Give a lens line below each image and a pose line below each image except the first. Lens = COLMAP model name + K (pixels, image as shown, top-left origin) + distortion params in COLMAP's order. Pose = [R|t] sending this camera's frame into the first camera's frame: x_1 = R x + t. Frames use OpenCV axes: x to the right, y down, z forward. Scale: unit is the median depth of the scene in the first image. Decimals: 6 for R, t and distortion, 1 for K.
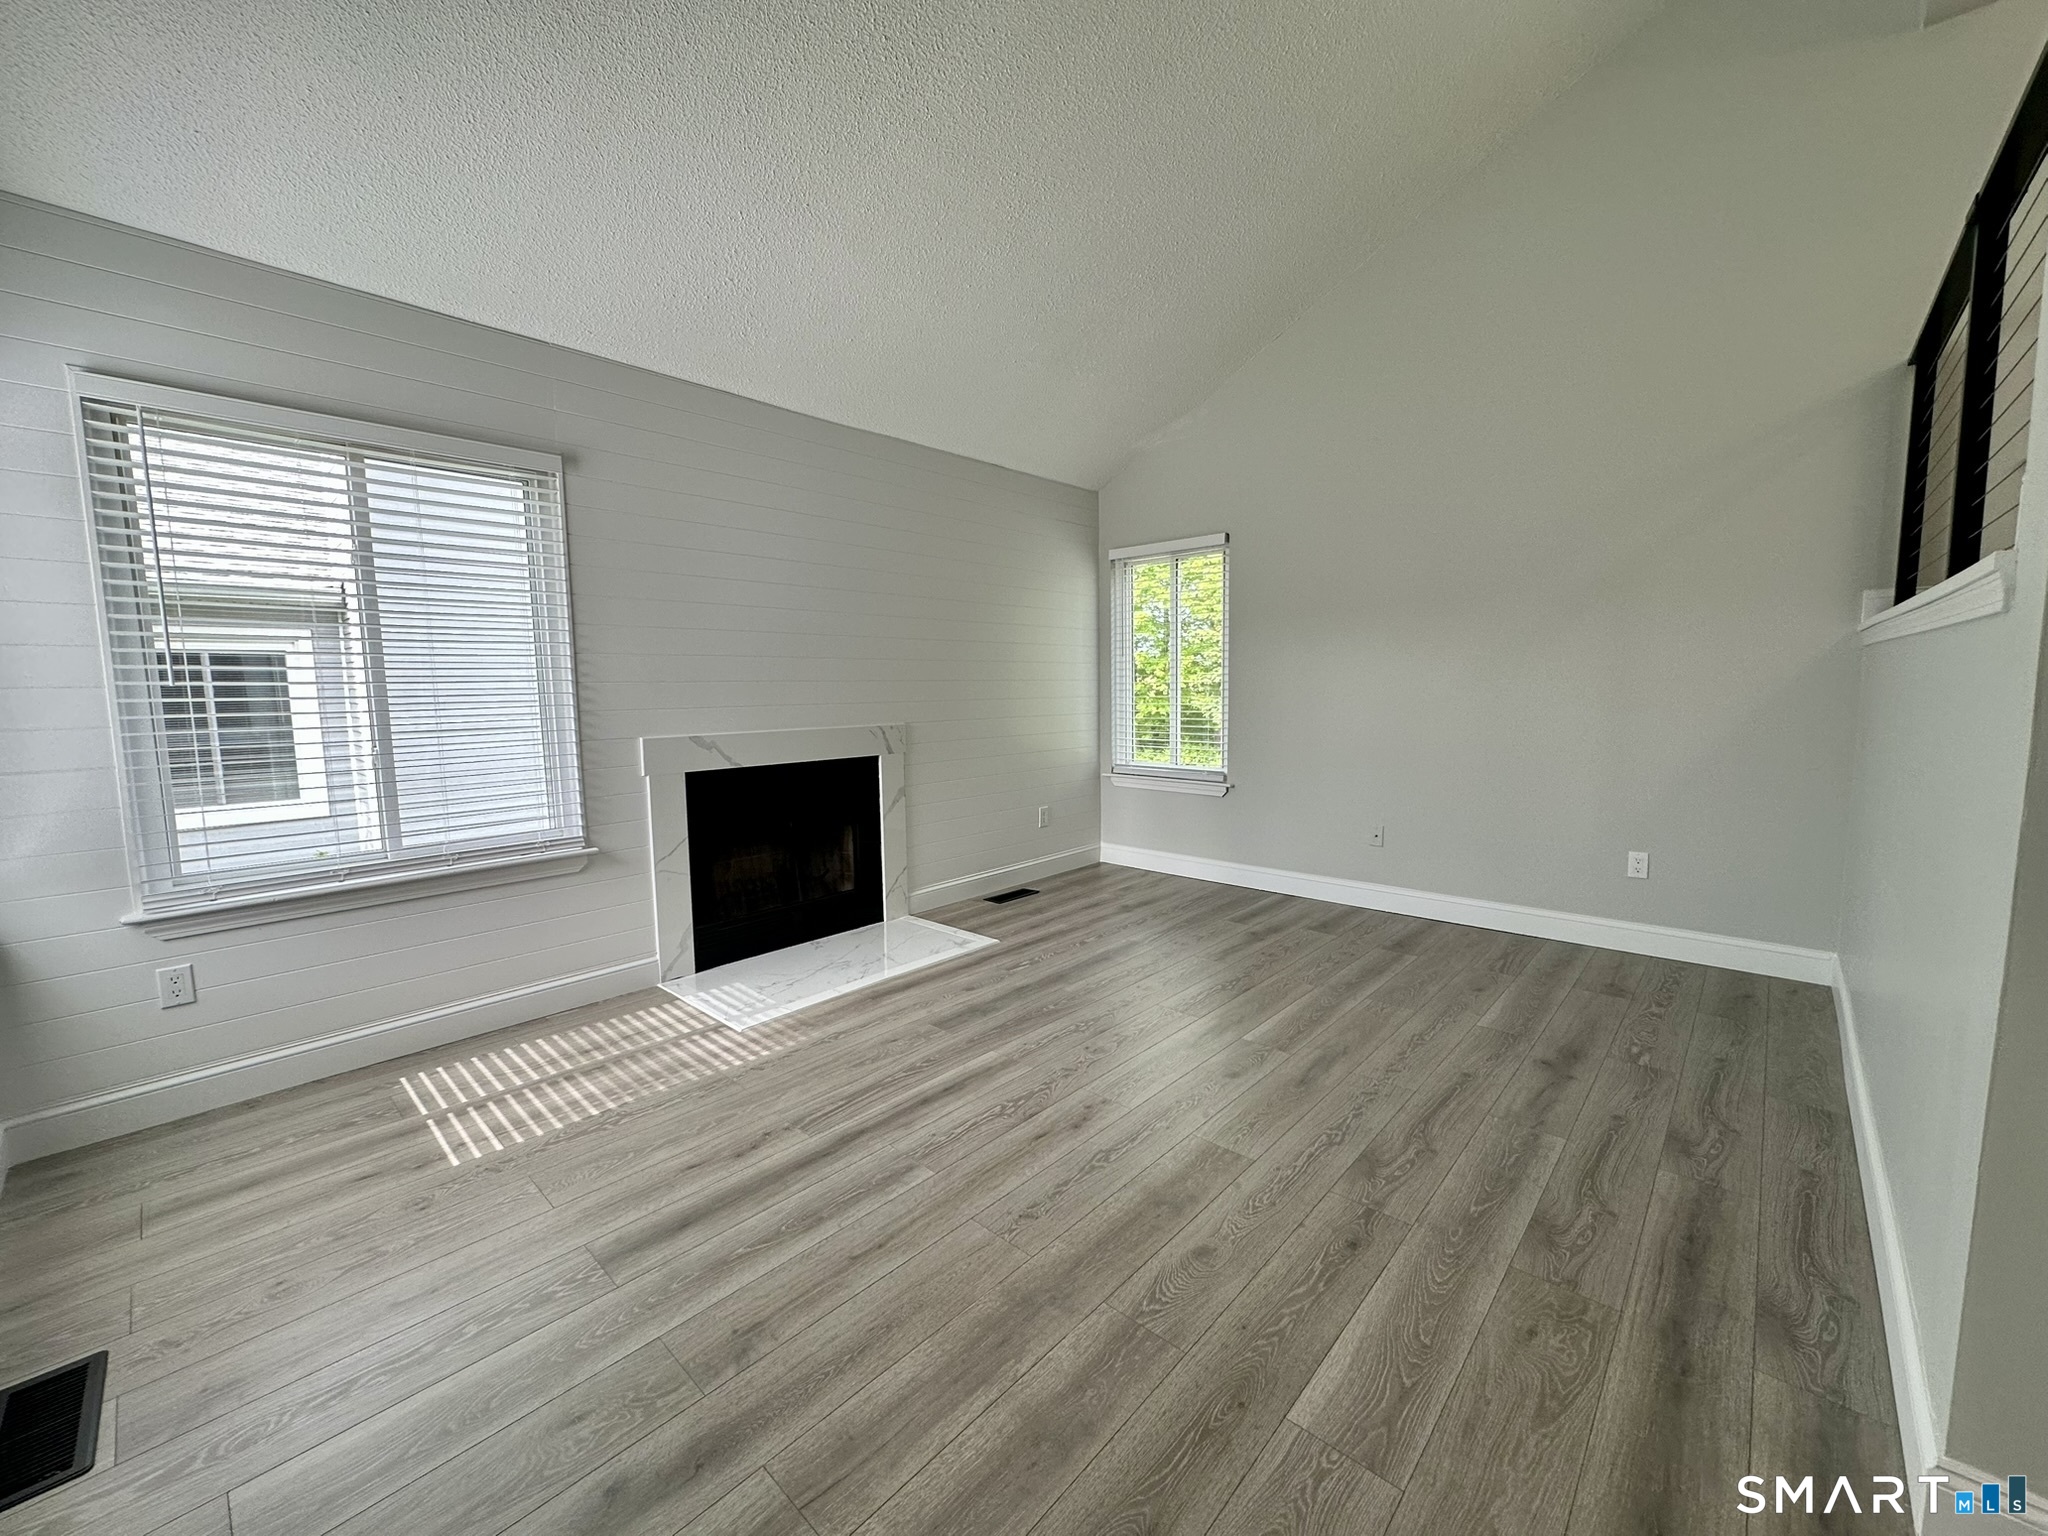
lens RADIAL K [[811.5, 0, 1024.0], [0, 811.5, 768.0], [0, 0, 1]] dist [0.001093, -0.000138]
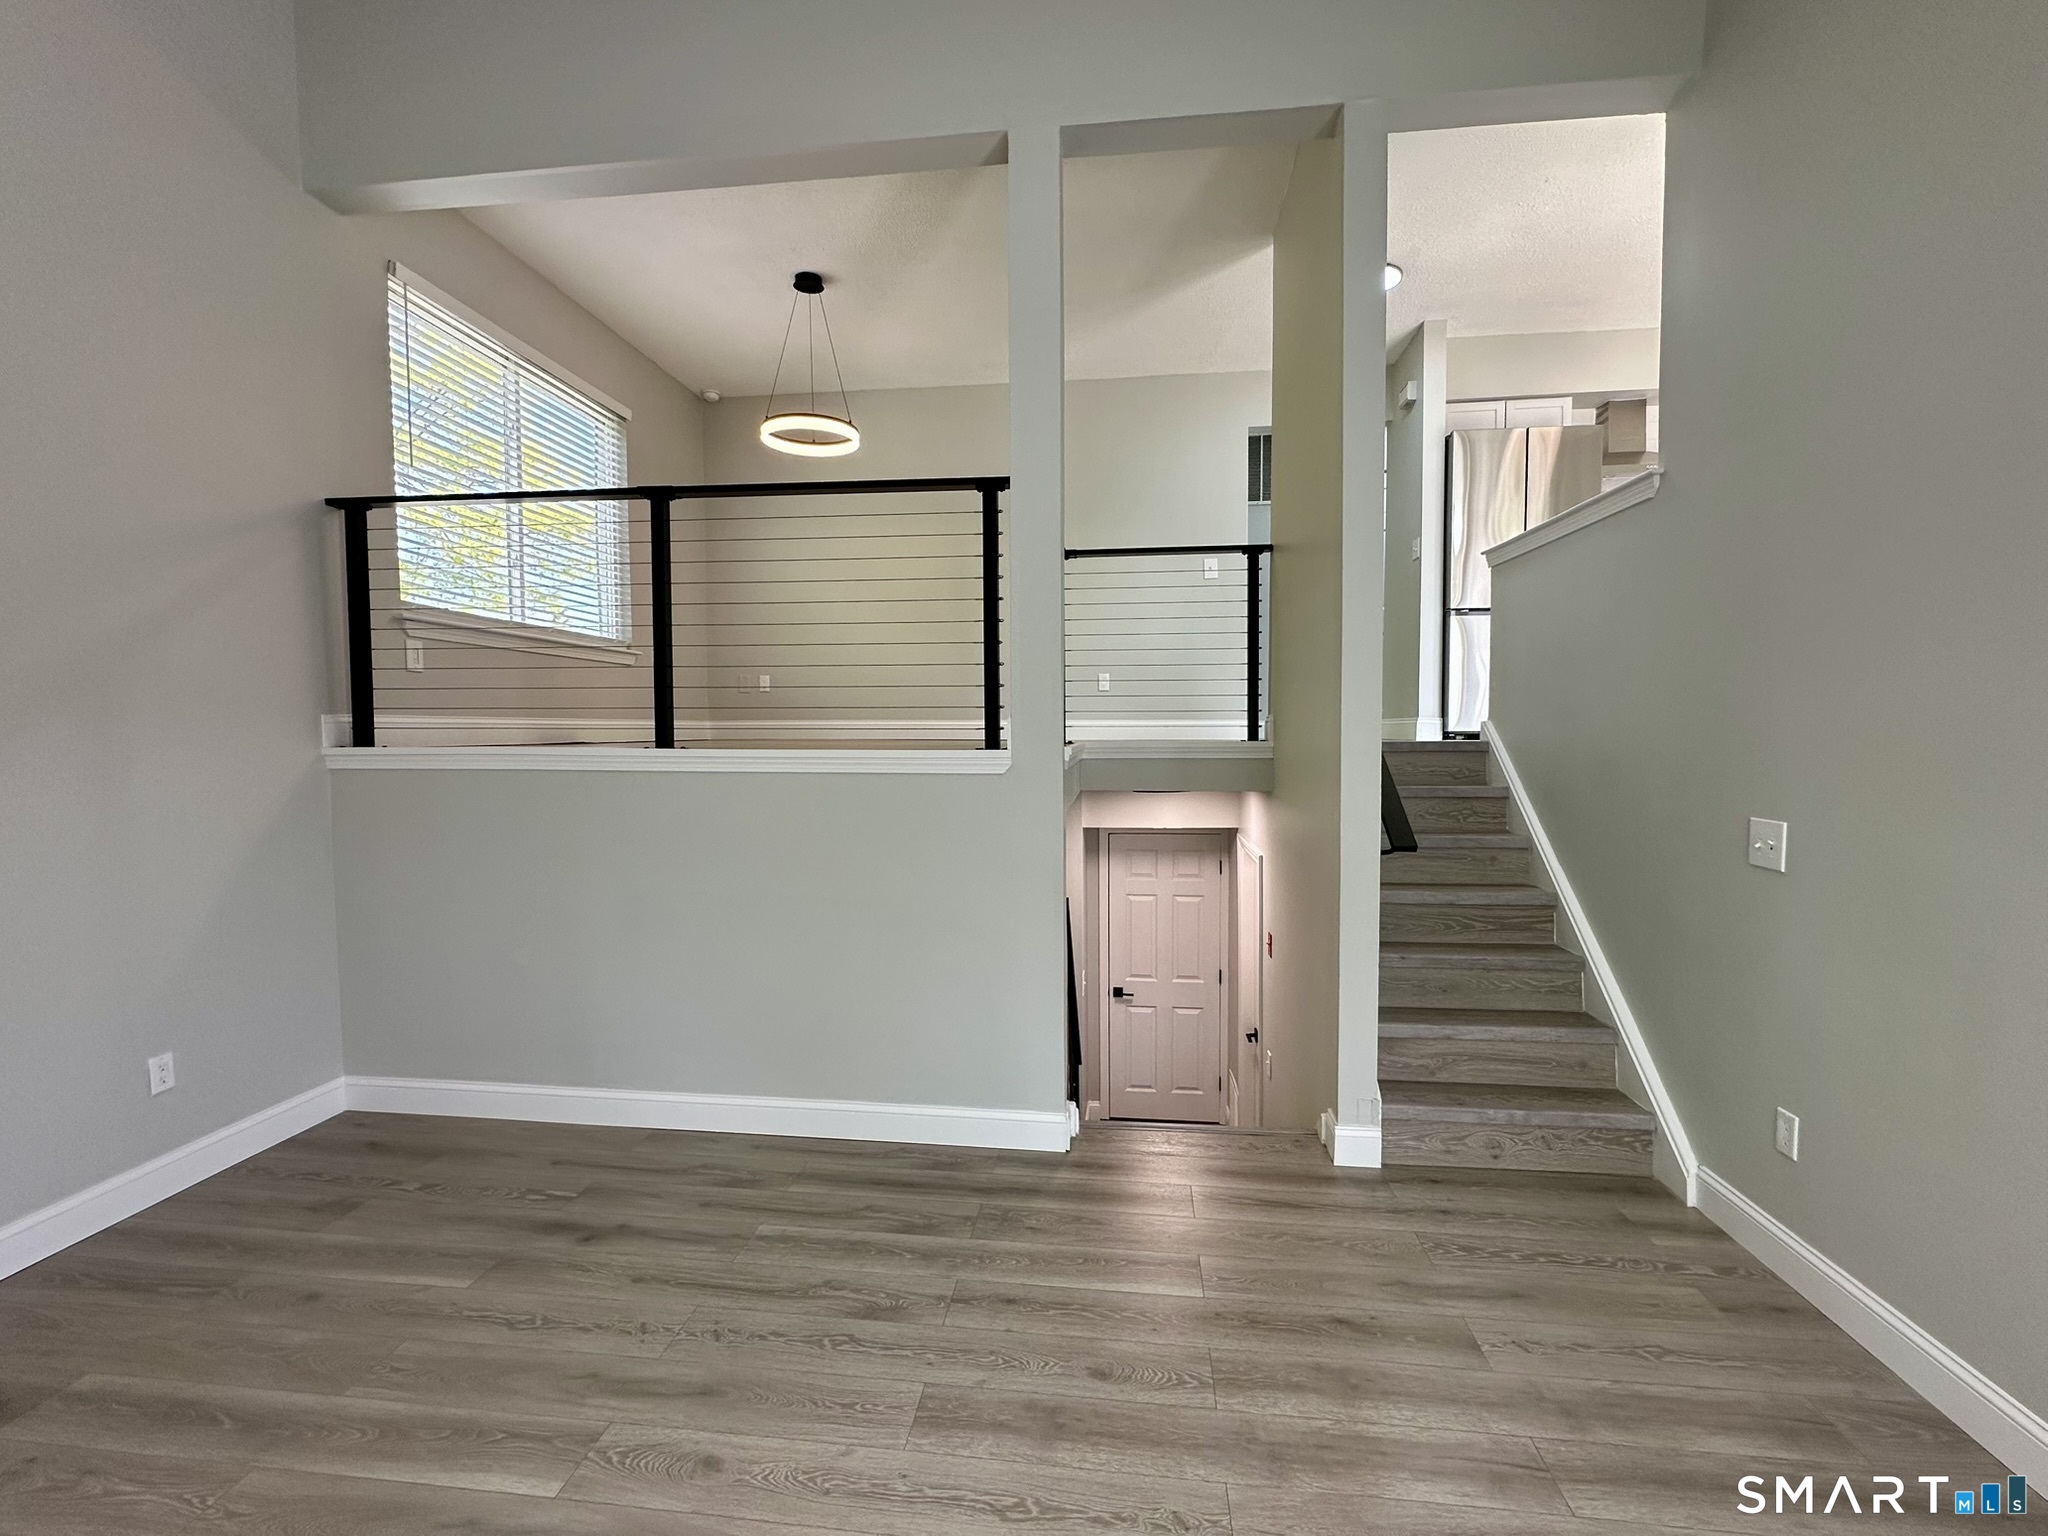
lens RADIAL K [[900.5, 0, 1024.0], [0, 900.5, 768.0], [0, 0, 1]] dist [0.001631, 0.000361]
pose [[-0.584483, -0.018574, 0.811193, -0.502676], [0.095392, 0.991232, 0.091429, -0.227578], [-0.805779, 0.130820, -0.577587, 1.268900]]
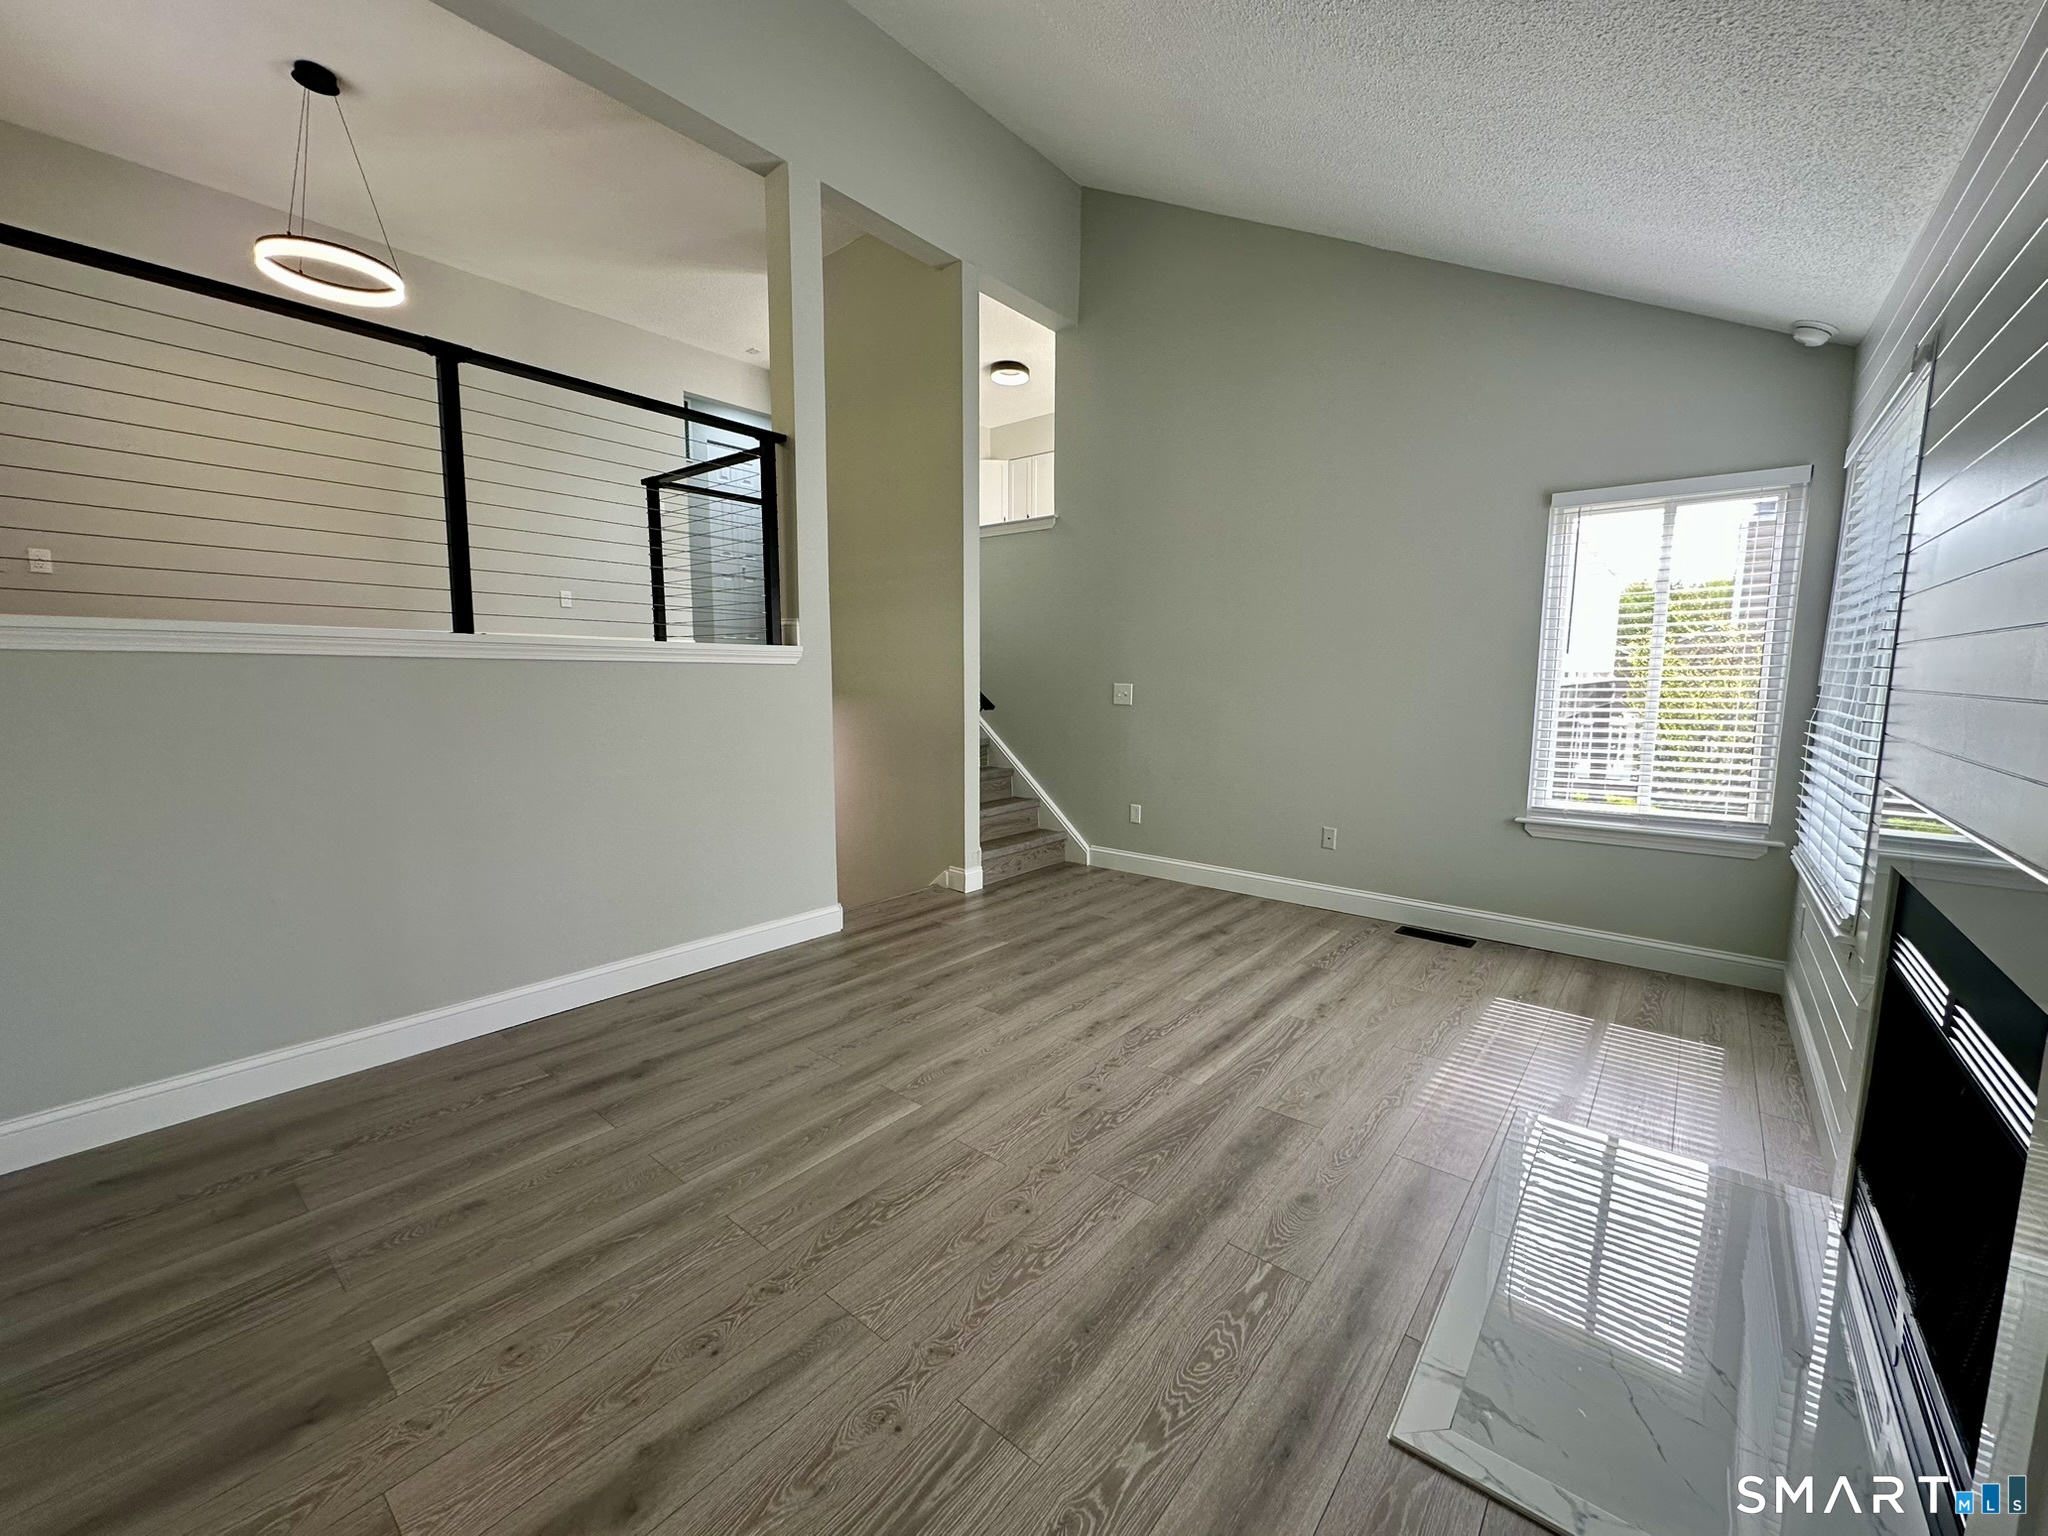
lens RADIAL K [[811.5, 0, 1024.0], [0, 811.5, 768.0], [0, 0, 1]] dist [0.001093, -0.000138]
pose [[-0.998572, 0.014327, -0.051460, 0.245162], [0.002625, 0.975358, 0.220613, -0.254478], [0.053353, 0.220163, -0.974003, 2.171921]]
